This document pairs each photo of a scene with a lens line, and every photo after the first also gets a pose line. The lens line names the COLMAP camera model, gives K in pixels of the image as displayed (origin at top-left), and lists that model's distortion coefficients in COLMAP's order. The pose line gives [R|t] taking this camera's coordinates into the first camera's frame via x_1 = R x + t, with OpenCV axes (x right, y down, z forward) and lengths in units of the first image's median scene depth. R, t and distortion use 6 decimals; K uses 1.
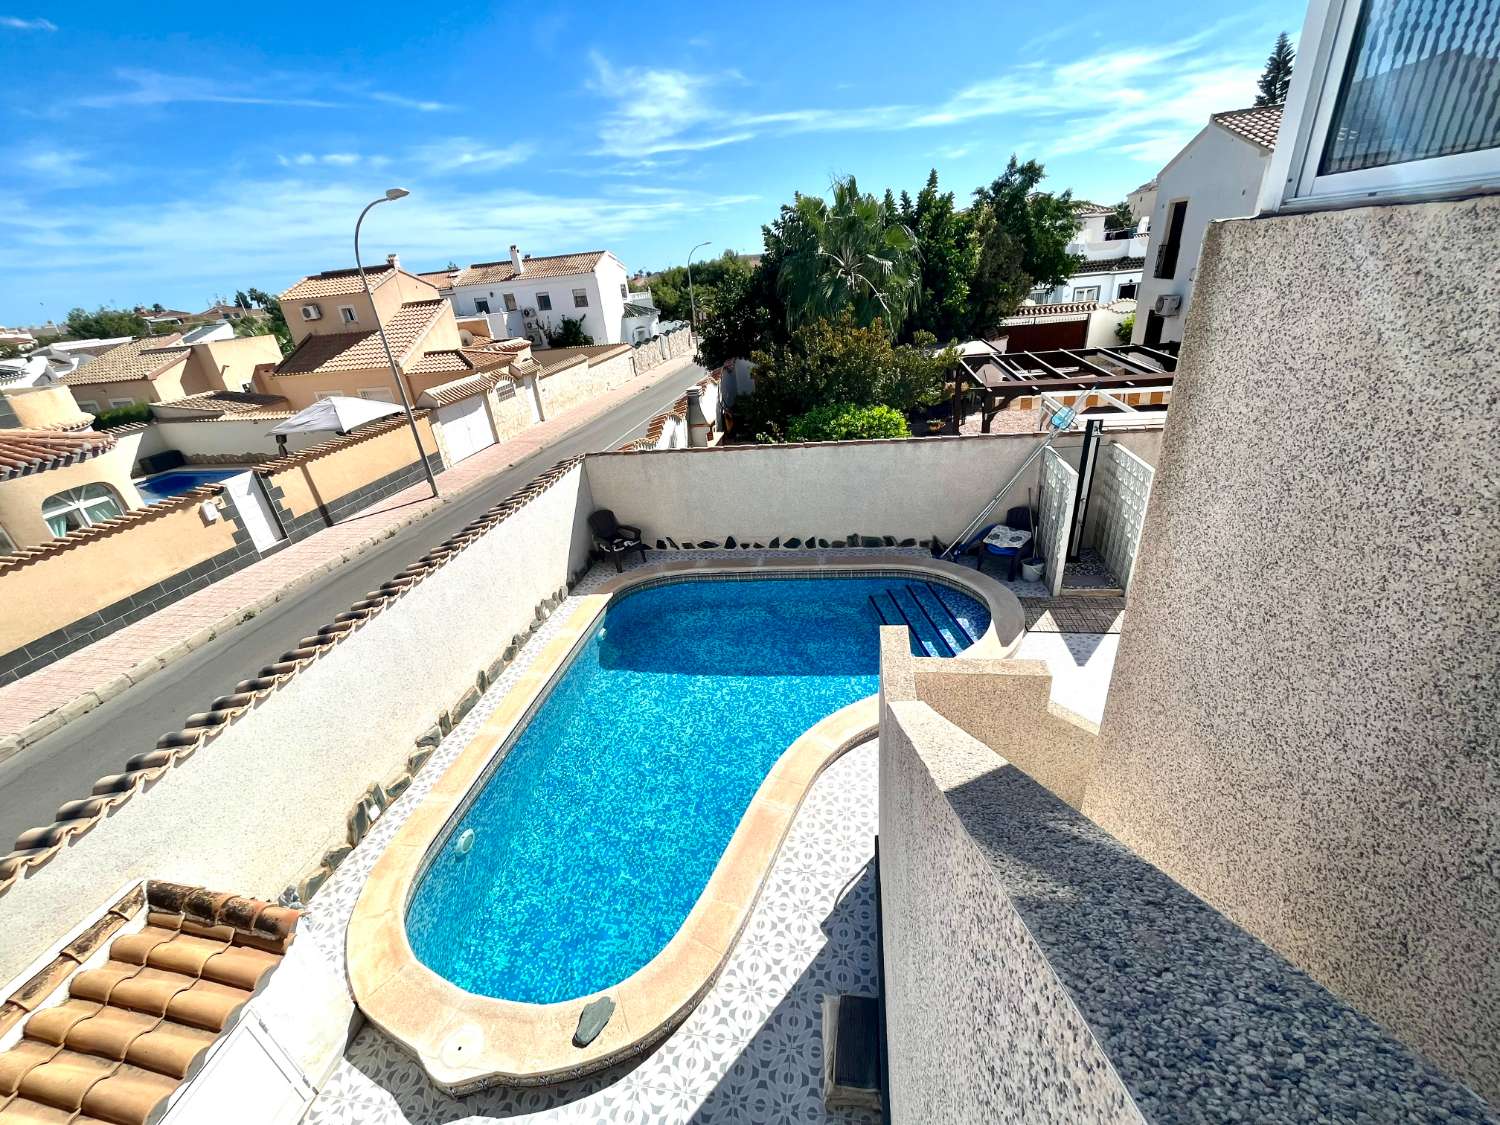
lens RADIAL K [[604.4, 0, 750.0], [0, 604.4, 562.5], [0, 0, 1]] dist [-0.002171, 0.000465]
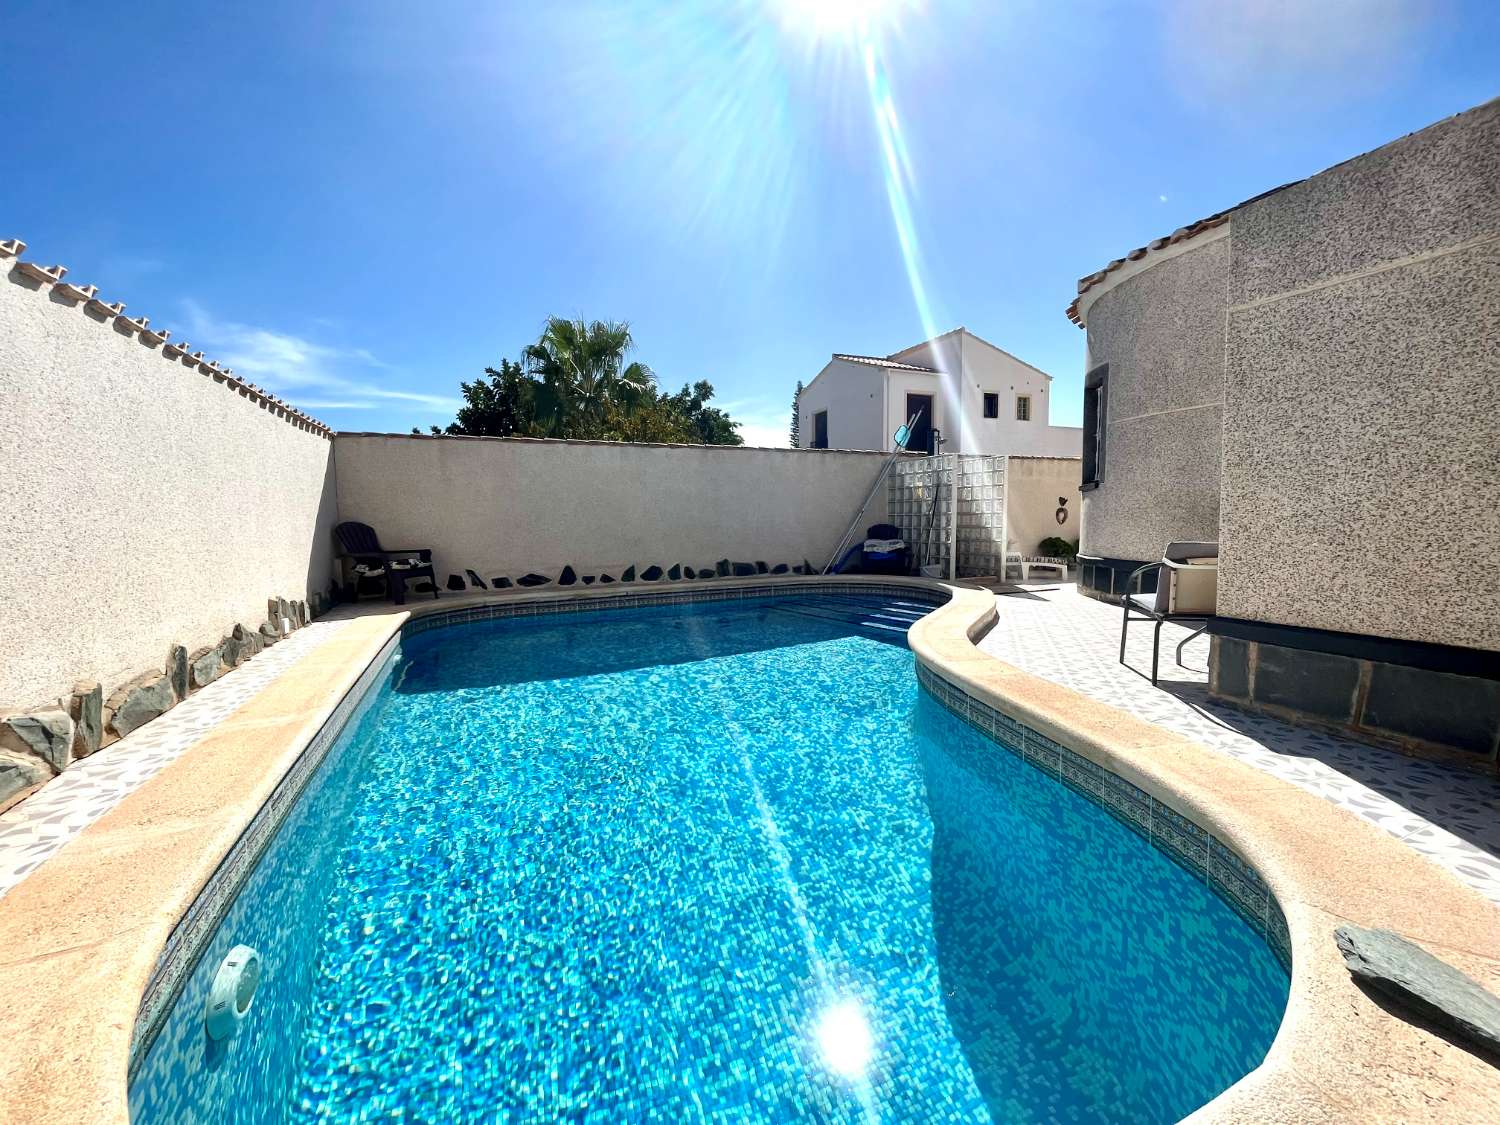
lens RADIAL K [[604.4, 0, 750.0], [0, 604.4, 562.5], [0, 0, 1]] dist [-0.002171, 0.000465]
pose [[0.842358, 0.028782, 0.538149, -0.243095], [0.180201, 0.926053, -0.331593, 0.236350], [-0.507898, 0.376295, 0.774881, 0.333857]]
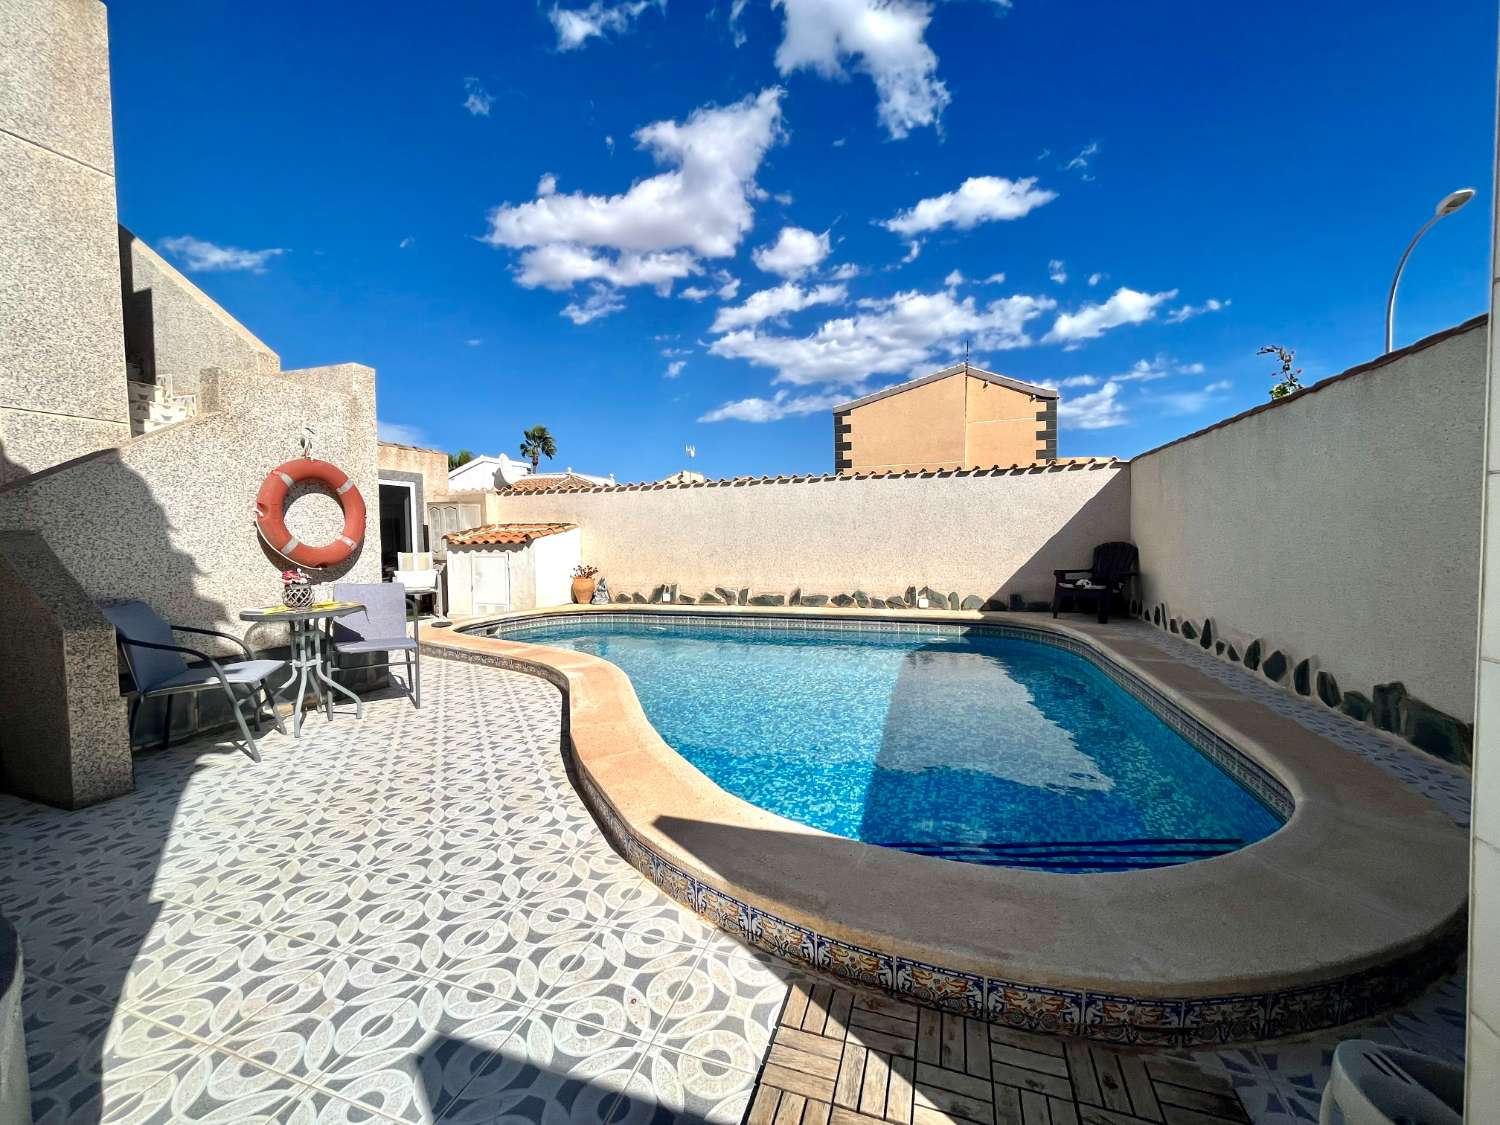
lens RADIAL K [[604.4, 0, 750.0], [0, 604.4, 562.5], [0, 0, 1]] dist [-0.002171, 0.000465]
pose [[-0.183309, 0.123506, -0.975266, 0.480762], [-0.400741, 0.896516, 0.188856, -0.029573], [0.897666, 0.425448, -0.114846, 0.736669]]
